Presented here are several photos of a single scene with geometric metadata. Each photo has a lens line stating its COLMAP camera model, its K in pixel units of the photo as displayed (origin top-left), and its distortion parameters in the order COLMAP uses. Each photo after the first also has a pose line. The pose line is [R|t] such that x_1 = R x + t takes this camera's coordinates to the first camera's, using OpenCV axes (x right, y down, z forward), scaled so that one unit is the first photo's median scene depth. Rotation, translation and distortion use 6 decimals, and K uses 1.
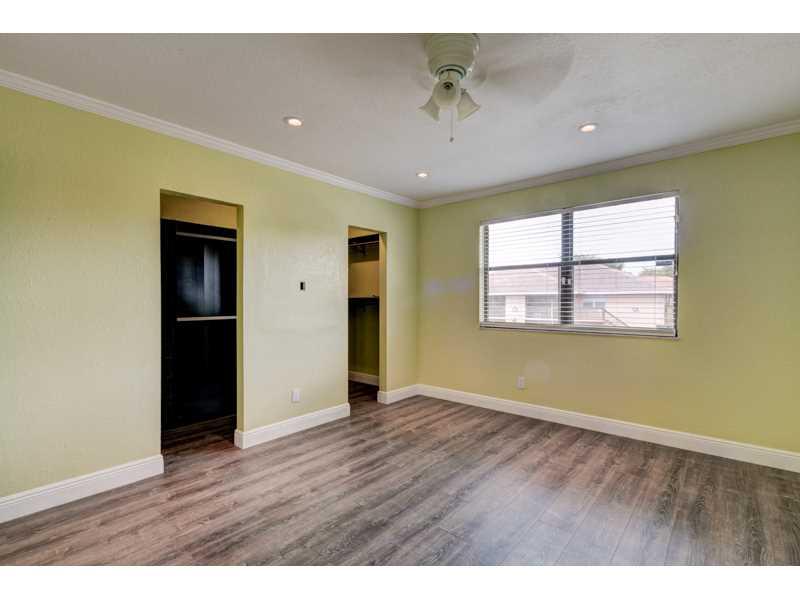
lens RADIAL K [[368.8, 0, 398.9], [0, 368.8, 303.1], [0, 0, 1]] dist [0.000364, -0.000216]
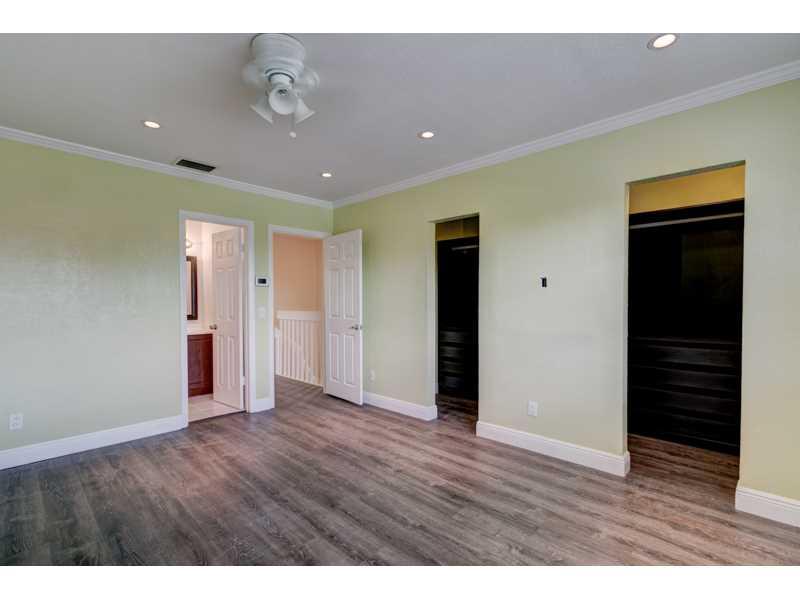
lens RADIAL K [[368.8, 0, 398.9], [0, 368.8, 303.1], [0, 0, 1]] dist [0.000364, -0.000216]
pose [[-0.036918, 0.003153, -0.999313, 0.768700], [-0.009124, 0.999952, 0.003492, 0.001426], [0.999277, 0.009247, -0.036888, 0.917719]]
